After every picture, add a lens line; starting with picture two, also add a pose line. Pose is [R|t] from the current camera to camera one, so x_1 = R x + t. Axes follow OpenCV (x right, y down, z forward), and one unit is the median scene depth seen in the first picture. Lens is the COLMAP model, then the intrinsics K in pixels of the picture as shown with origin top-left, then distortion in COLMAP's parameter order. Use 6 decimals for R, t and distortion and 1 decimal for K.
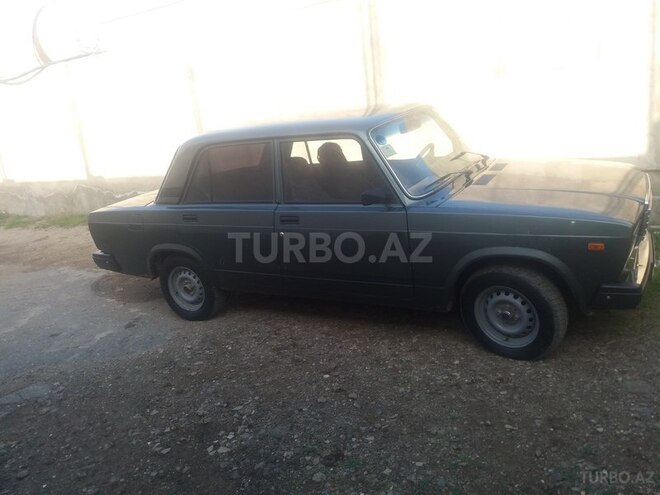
lens RADIAL K [[544.7, 0, 330.1], [0, 544.7, 213.4], [0, 0, 1]] dist [0.126610, -0.232873]
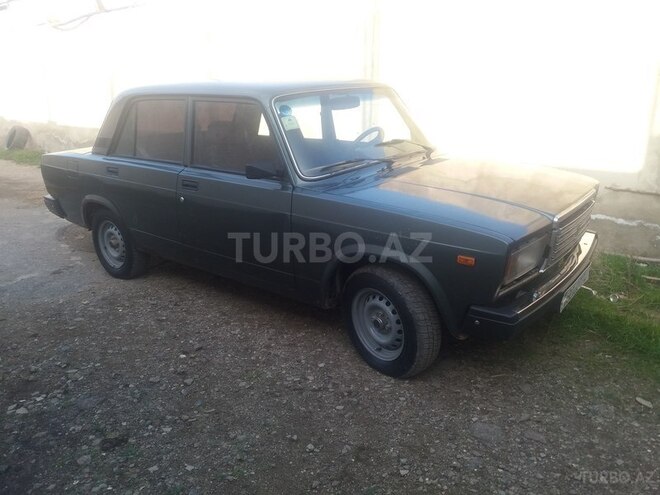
lens RADIAL K [[542.6, 0, 338.0], [0, 542.6, 209.8], [0, 0, 1]] dist [0.084488, -0.099198]
pose [[0.981250, 0.147065, -0.124579, 0.316865], [-0.144892, 0.989096, 0.026375, -0.008525], [0.127099, -0.007830, 0.991859, 0.116178]]
